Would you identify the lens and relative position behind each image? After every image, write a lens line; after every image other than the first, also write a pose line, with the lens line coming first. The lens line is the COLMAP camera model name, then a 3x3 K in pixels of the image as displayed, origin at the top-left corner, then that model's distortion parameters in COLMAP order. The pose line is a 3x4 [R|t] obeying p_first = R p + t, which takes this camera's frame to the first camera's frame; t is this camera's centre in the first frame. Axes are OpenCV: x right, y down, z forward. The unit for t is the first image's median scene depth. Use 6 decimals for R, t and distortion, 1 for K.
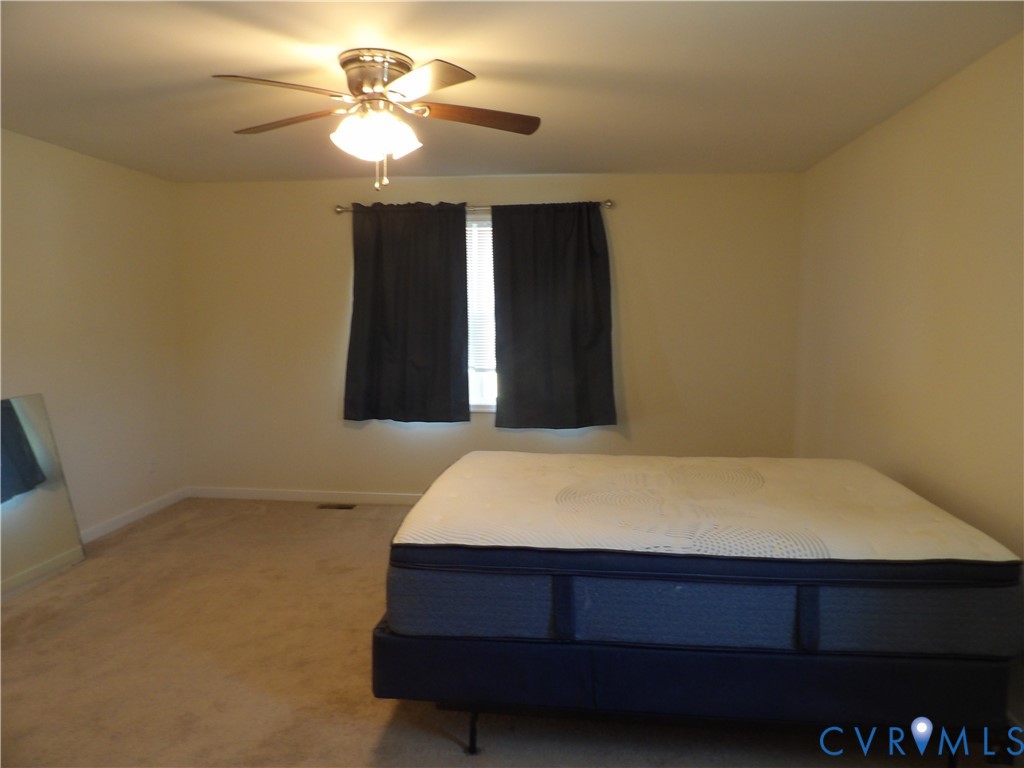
lens RADIAL K [[731.7, 0, 514.1], [0, 731.7, 385.3], [0, 0, 1]] dist [-0.041112, 0.051978]
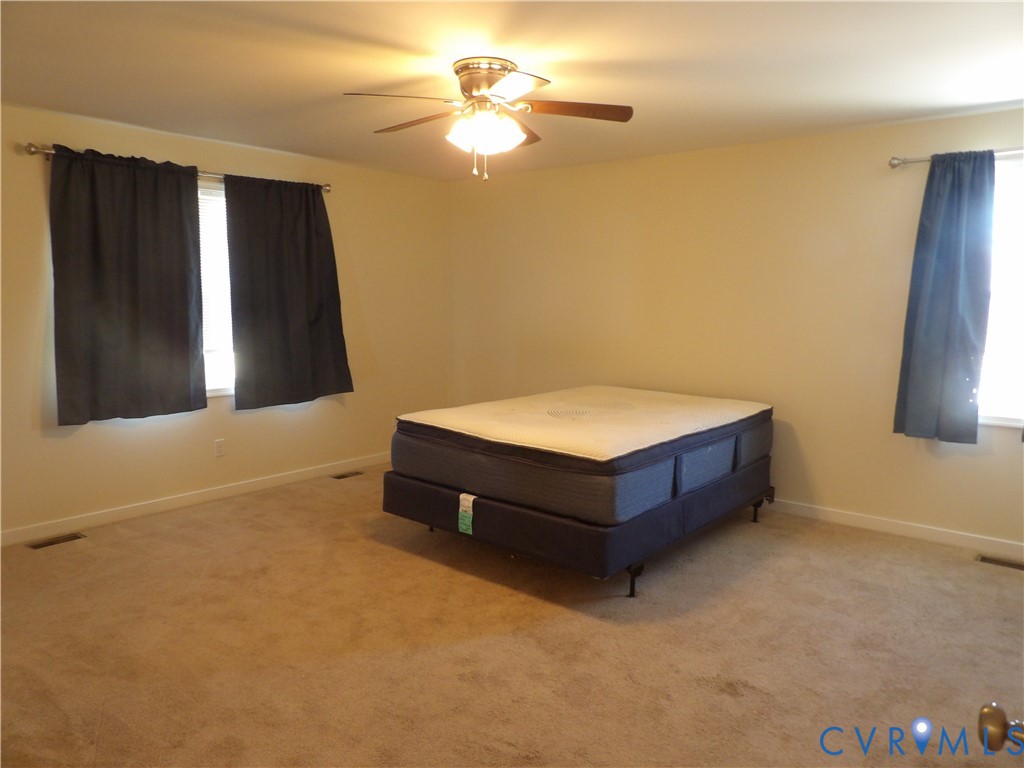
lens RADIAL K [[731.7, 0, 516.9], [0, 731.7, 384.6], [0, 0, 1]] dist [-0.041112, 0.051978]
pose [[0.550698, -0.097586, 0.828981, -0.614893], [0.075325, 0.994900, 0.067078, -0.012022], [-0.831299, 0.025503, 0.555240, 0.176002]]
